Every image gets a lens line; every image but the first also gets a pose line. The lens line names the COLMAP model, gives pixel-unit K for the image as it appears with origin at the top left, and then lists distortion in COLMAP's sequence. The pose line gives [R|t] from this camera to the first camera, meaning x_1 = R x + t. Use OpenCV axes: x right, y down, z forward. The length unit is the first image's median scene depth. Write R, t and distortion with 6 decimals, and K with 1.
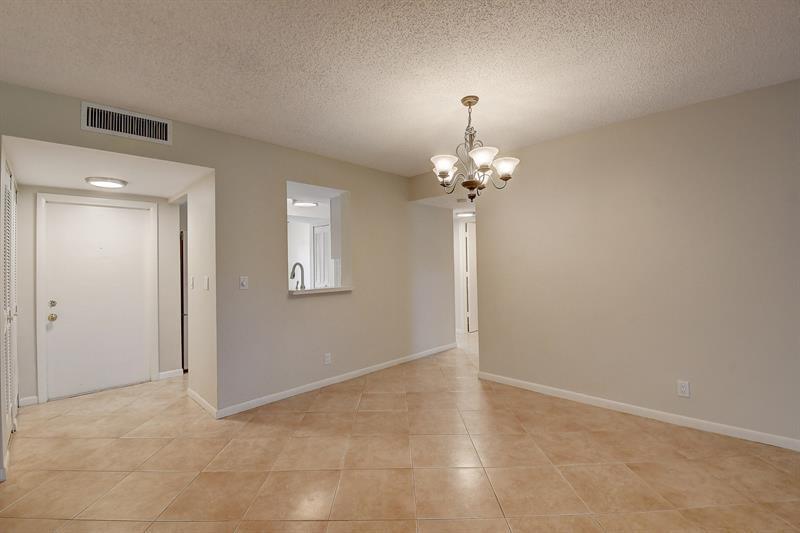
lens RADIAL K [[354.2, 0, 400.0], [0, 354.2, 257.6], [0, 0, 1]] dist [0.002541, -0.015419]
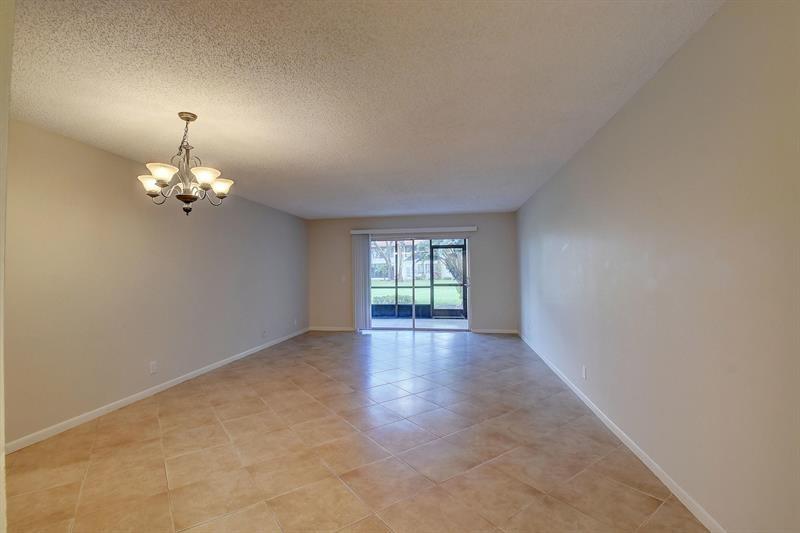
lens RADIAL K [[362.9, 0, 386.6], [0, 362.9, 262.4], [0, 0, 1]] dist [-0.001623, -0.016532]
pose [[-0.564967, 0.047317, 0.823755, -0.889428], [0.005434, 0.998546, -0.053630, 0.035087], [-0.825095, -0.025823, -0.564403, 1.013041]]
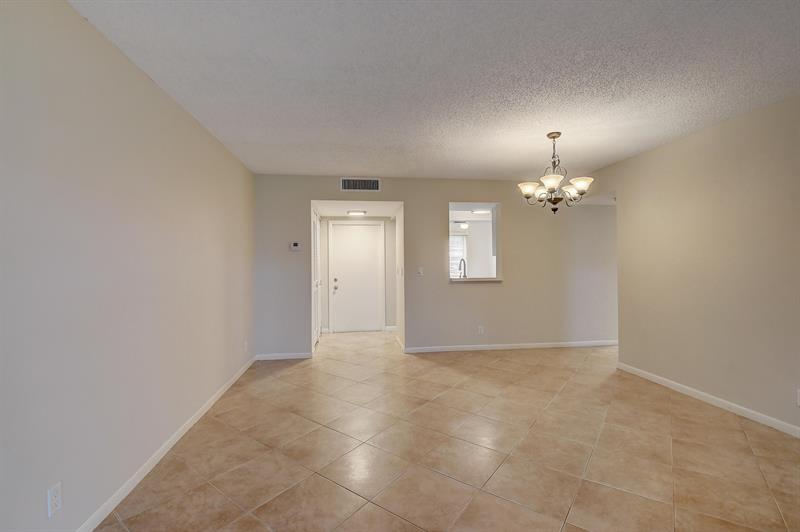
lens RADIAL K [[354.2, 0, 400.0], [0, 354.2, 257.1], [0, 0, 1]] dist [0.002541, -0.015419]
pose [[0.798183, 0.005148, -0.602393, 0.484719], [0.006030, 0.999845, 0.016535, -0.021361], [0.602385, -0.016830, 0.798028, -0.342916]]
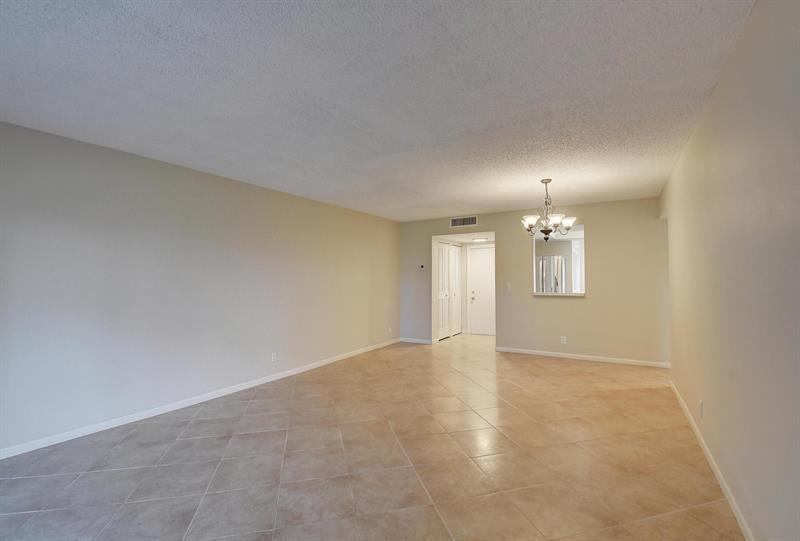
lens RADIAL K [[367.8, 0, 419.0], [0, 367.8, 257.5], [0, 0, 1]] dist [-0.000180, -0.000087]
pose [[0.289744, -0.034343, -0.956488, 1.532241], [0.010584, 0.999410, -0.032678, -0.029697], [0.957046, -0.000655, 0.289937, -0.069508]]
